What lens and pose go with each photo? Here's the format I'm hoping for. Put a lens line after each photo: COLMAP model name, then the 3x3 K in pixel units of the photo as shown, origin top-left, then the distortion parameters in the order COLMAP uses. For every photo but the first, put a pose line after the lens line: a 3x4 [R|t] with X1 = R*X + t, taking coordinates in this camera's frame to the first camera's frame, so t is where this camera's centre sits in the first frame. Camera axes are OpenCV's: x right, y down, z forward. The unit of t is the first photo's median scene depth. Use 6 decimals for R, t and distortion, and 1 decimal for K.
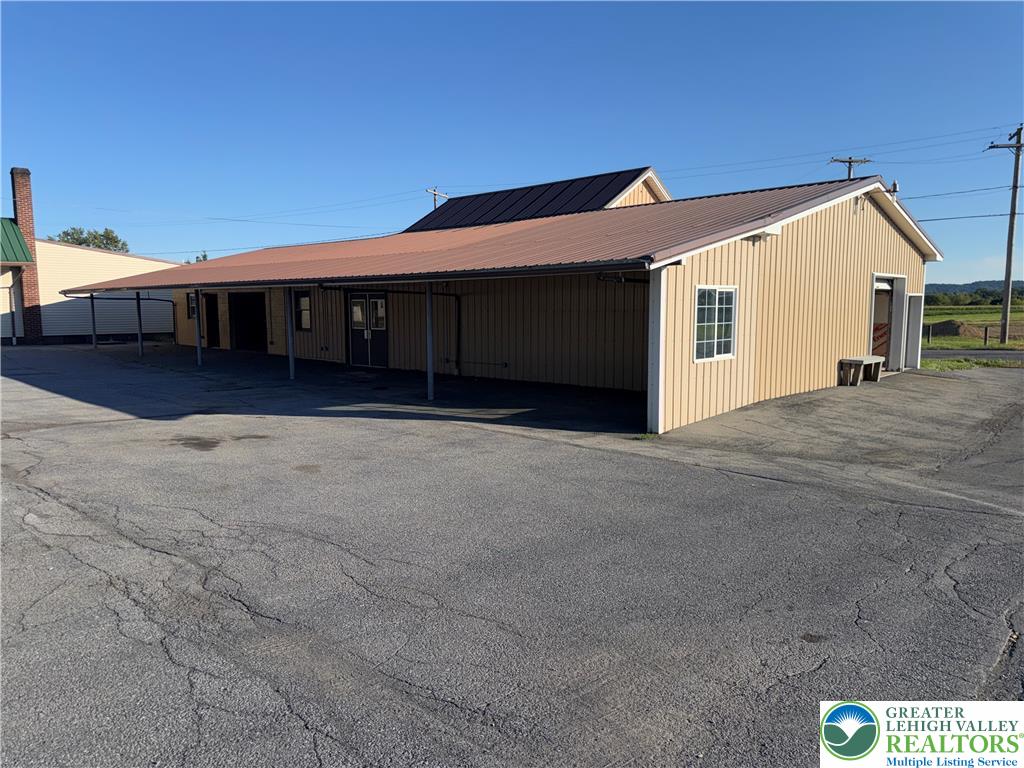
lens RADIAL K [[726.4, 0, 514.5], [0, 726.4, 386.0], [0, 0, 1]] dist [0.012649, -0.007283]
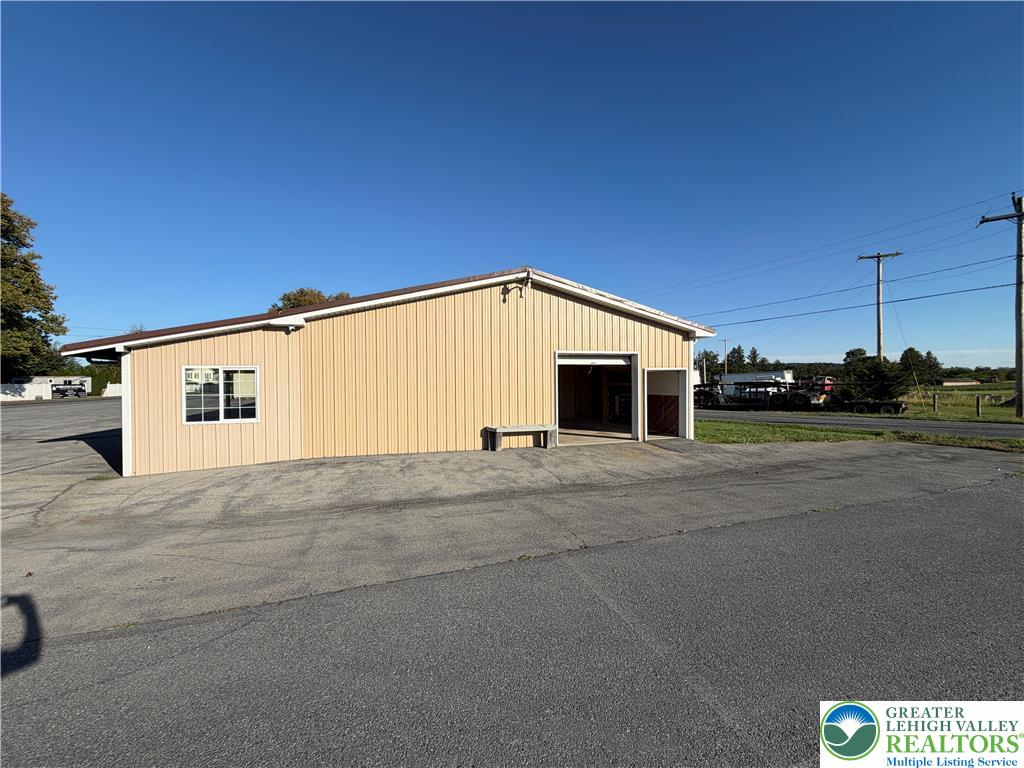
lens RADIAL K [[407.7, 0, 512.2], [0, 407.7, 383.1], [0, 0, 1]] dist [-0.001326, -0.000316]
pose [[0.864110, -0.003217, -0.503293, 0.675436], [-0.048707, 0.994751, -0.089985, -0.040894], [0.500941, 0.102271, 0.859418, 0.386016]]
